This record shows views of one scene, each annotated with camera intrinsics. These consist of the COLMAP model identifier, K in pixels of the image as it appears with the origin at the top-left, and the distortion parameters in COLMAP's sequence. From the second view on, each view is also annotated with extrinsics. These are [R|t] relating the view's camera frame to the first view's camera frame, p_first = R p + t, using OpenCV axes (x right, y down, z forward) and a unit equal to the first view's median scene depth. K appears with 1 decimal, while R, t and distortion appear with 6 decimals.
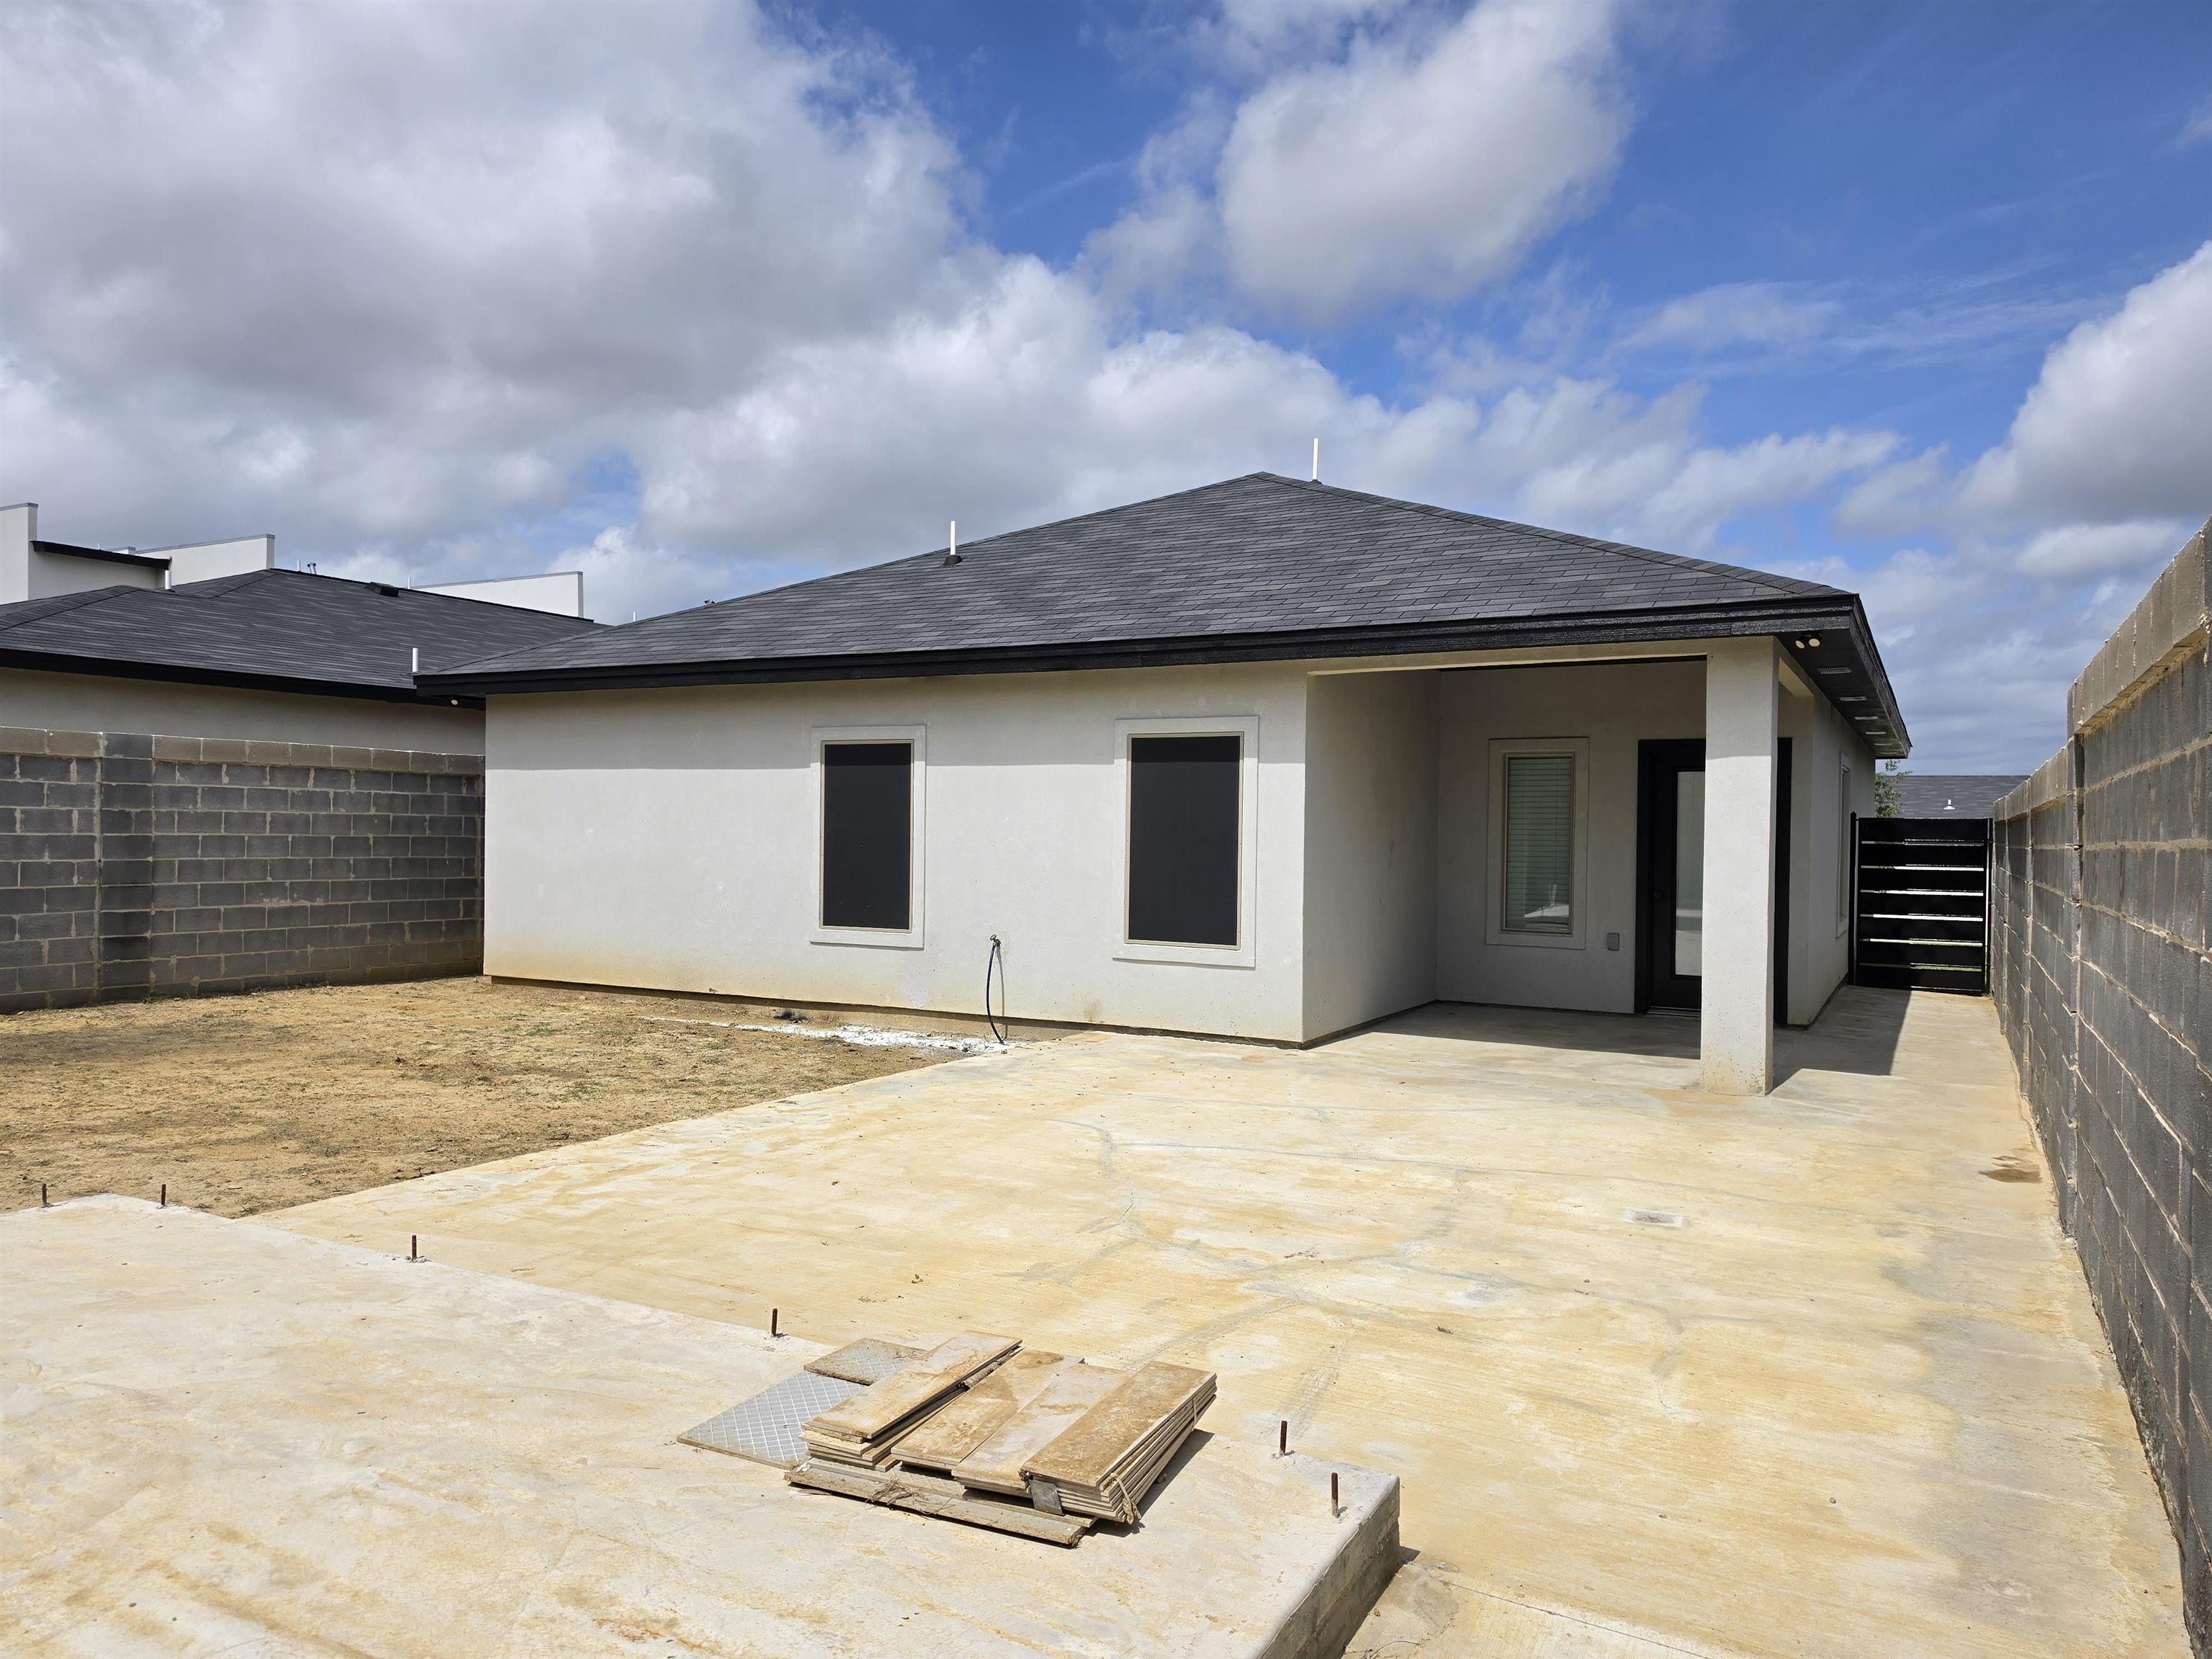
lens RADIAL K [[1511.3, 0, 1104.3], [0, 1511.3, 815.6], [0, 0, 1]] dist [0.104748, -0.169471]
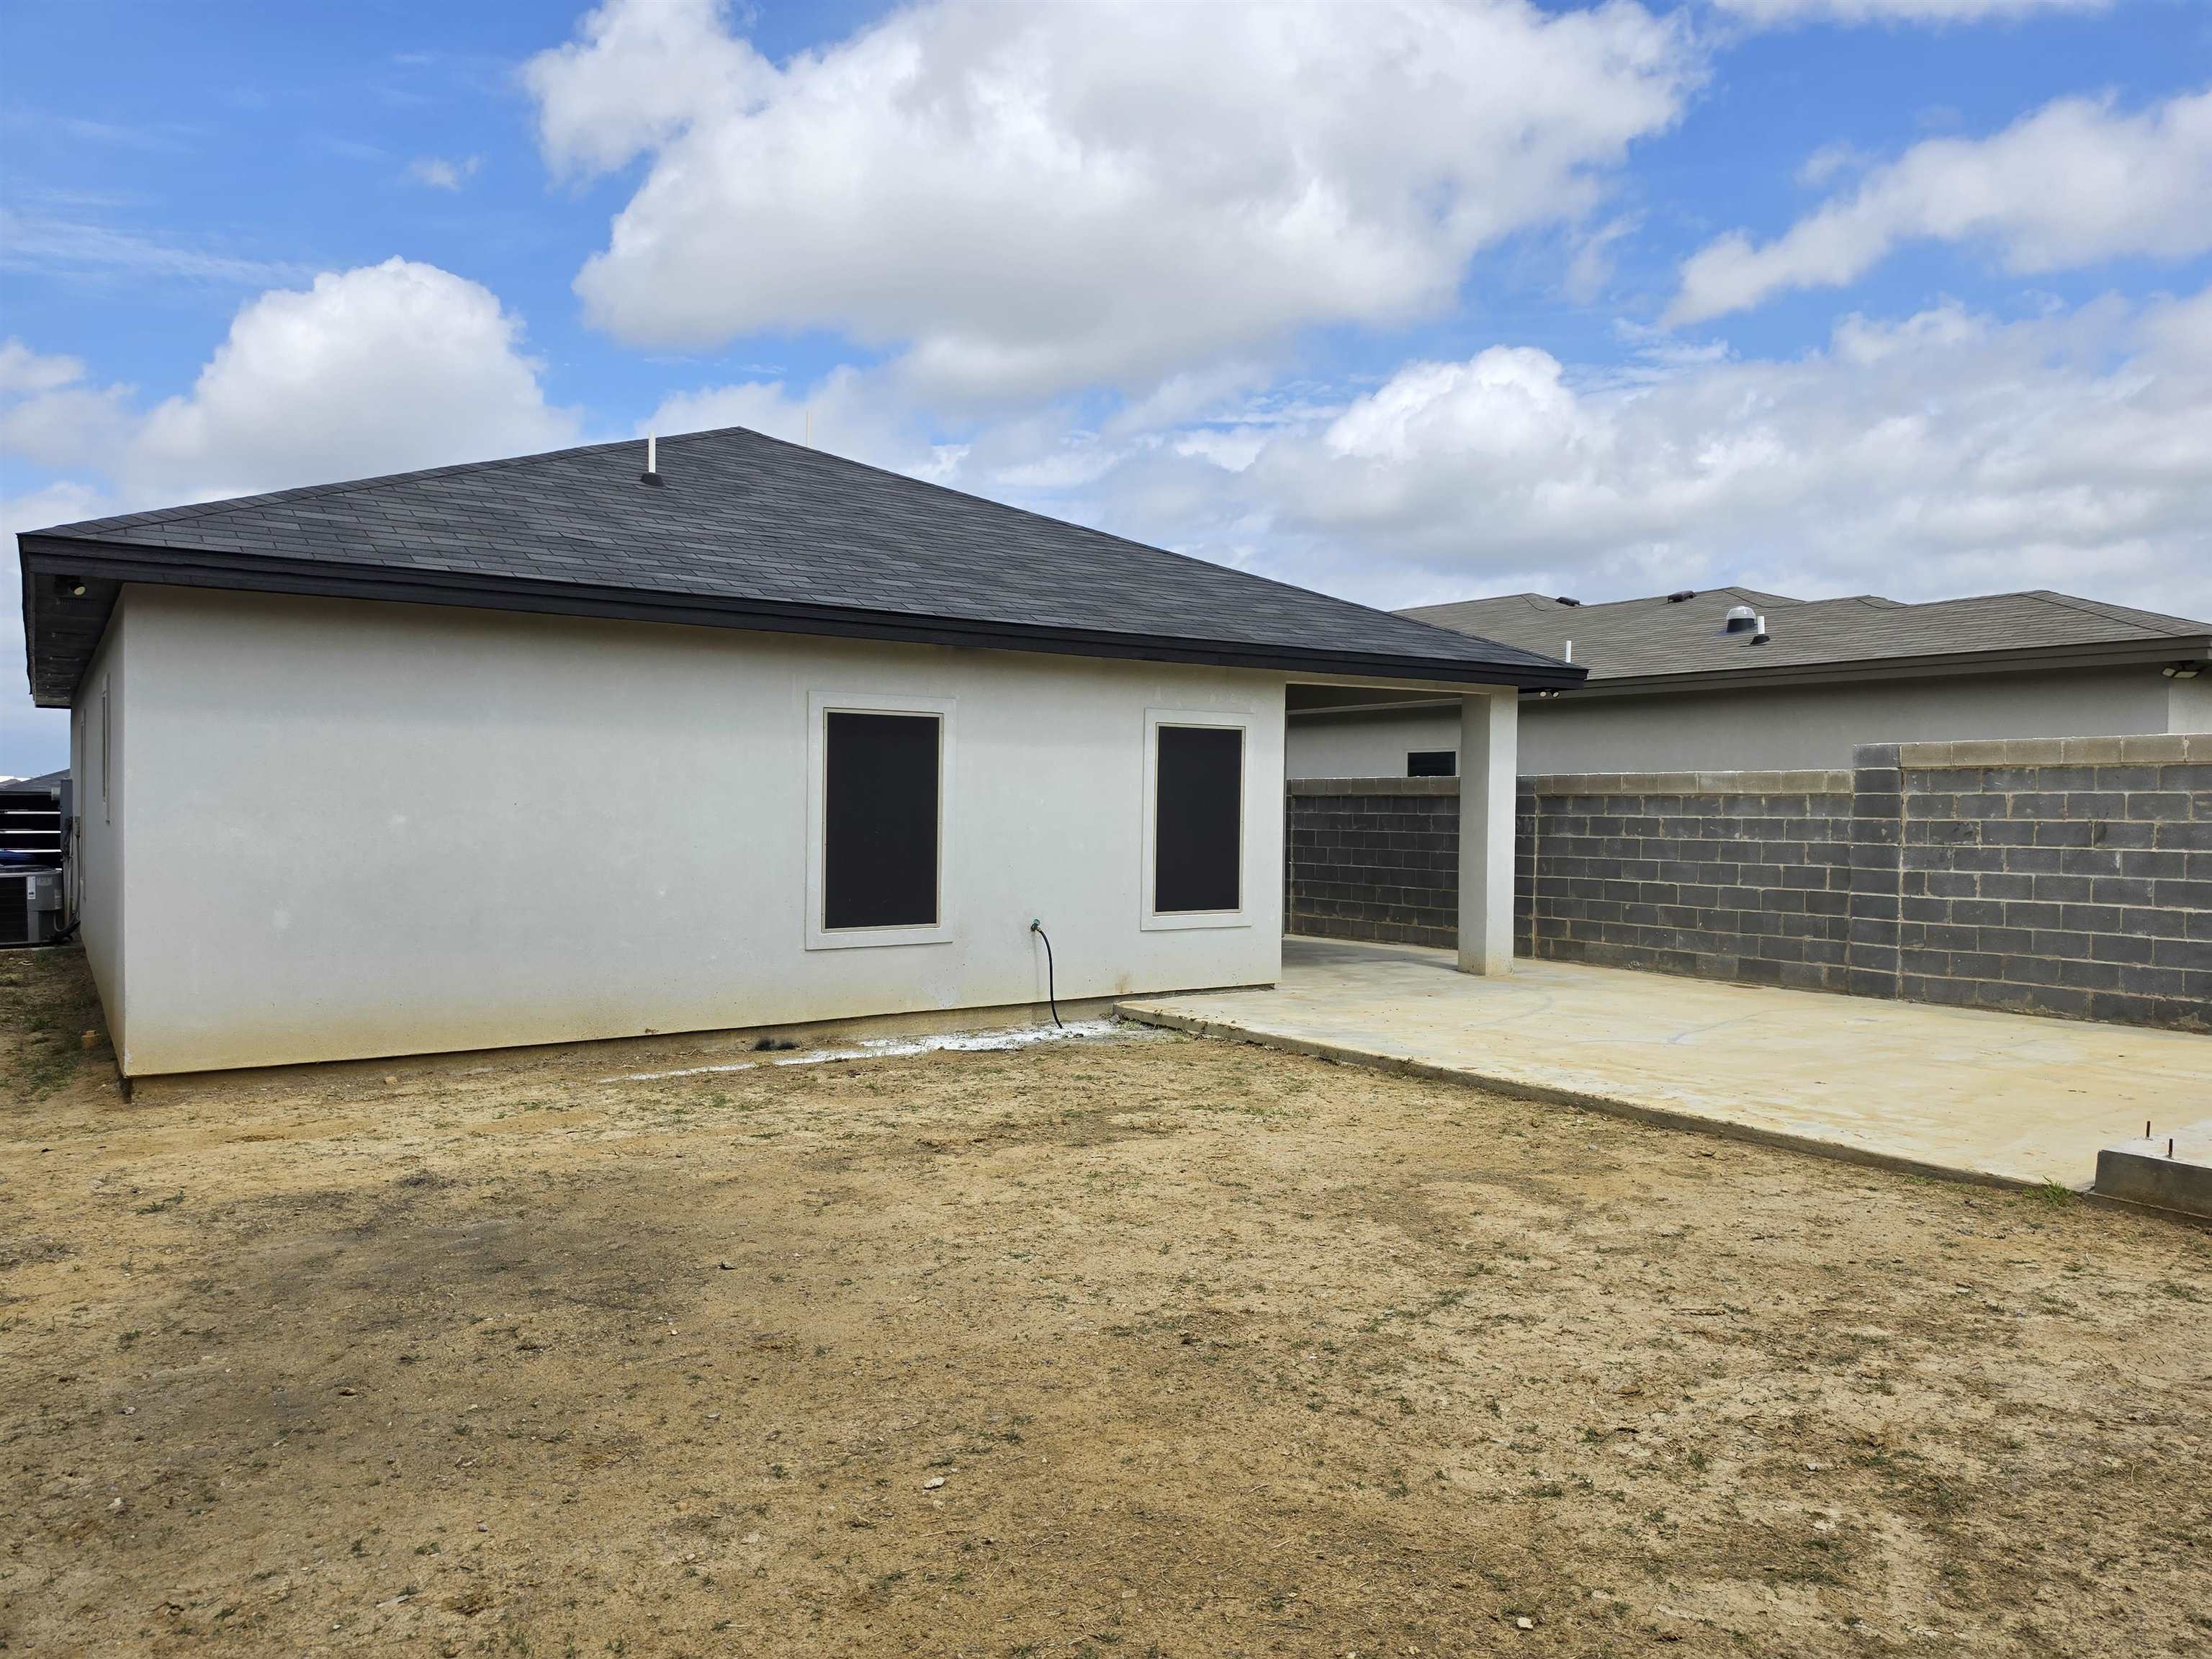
lens RADIAL K [[1538.5, 0, 1106.0], [0, 1538.5, 829.5], [0, 0, 1]] dist [0.101134, -0.000514]
pose [[0.437028, -0.018398, 0.899260, -0.898292], [-0.006532, 0.999699, 0.023627, -0.003624], [-0.899424, -0.016200, 0.436777, 0.496757]]
